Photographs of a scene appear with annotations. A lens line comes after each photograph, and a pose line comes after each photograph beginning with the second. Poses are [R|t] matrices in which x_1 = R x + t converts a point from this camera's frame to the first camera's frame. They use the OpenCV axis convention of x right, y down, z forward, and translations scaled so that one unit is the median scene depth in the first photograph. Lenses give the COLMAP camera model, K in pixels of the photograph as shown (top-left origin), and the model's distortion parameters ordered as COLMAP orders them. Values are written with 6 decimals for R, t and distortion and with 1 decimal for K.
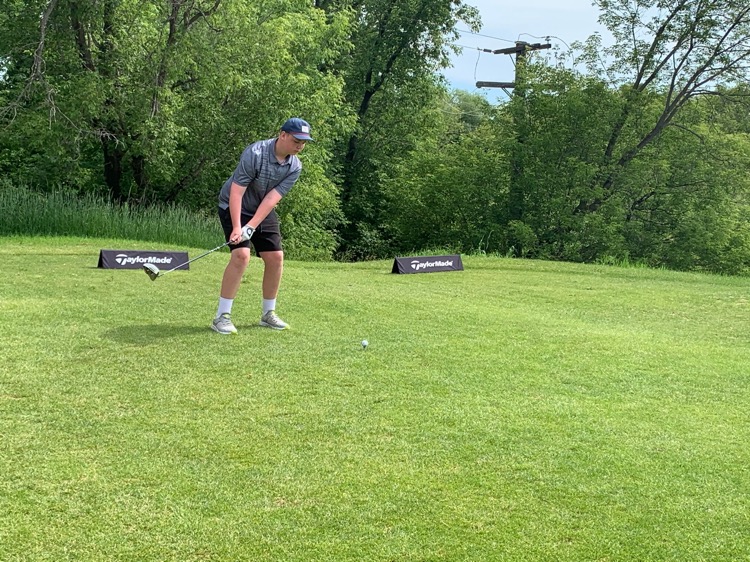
lens RADIAL K [[1129.2, 0, 369.4], [0, 1129.2, 283.8], [0, 0, 1]] dist [0.241257, -0.828135]
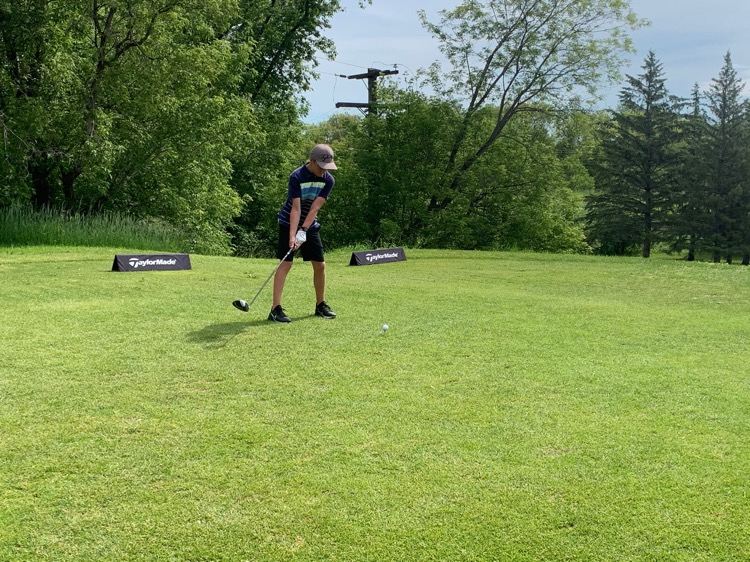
lens RADIAL K [[968.2, 0, 365.5], [0, 968.2, 279.4], [0, 0, 1]] dist [0.226586, -0.708472]
pose [[0.982960, -0.046463, 0.177850, -0.070502], [0.046040, 0.998918, 0.006508, -0.000348], [-0.177960, 0.001791, 0.984036, 0.004814]]
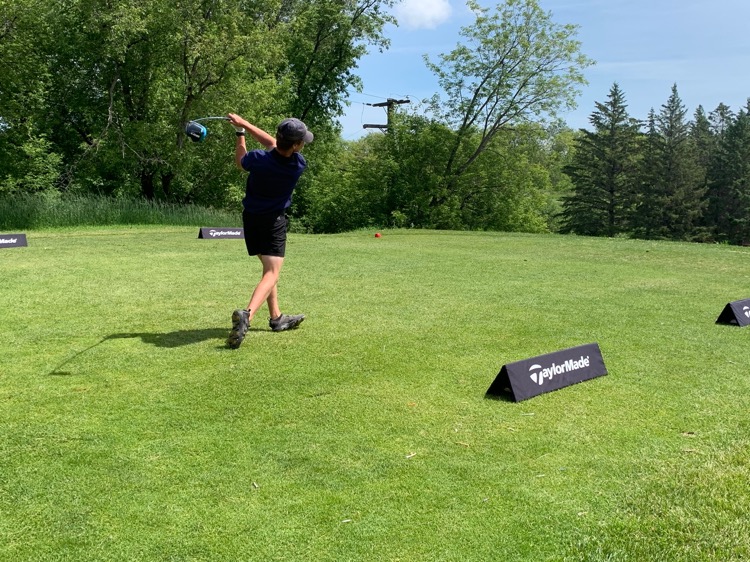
lens RADIAL K [[779.2, 0, 366.8], [0, 779.2, 282.7], [0, 0, 1]] dist [0.131634, -0.366753]
pose [[0.989212, -0.043742, 0.139804, -0.065786], [0.040400, 0.998828, 0.026654, 0.012926], [-0.140807, -0.020718, 0.989820, -0.076571]]
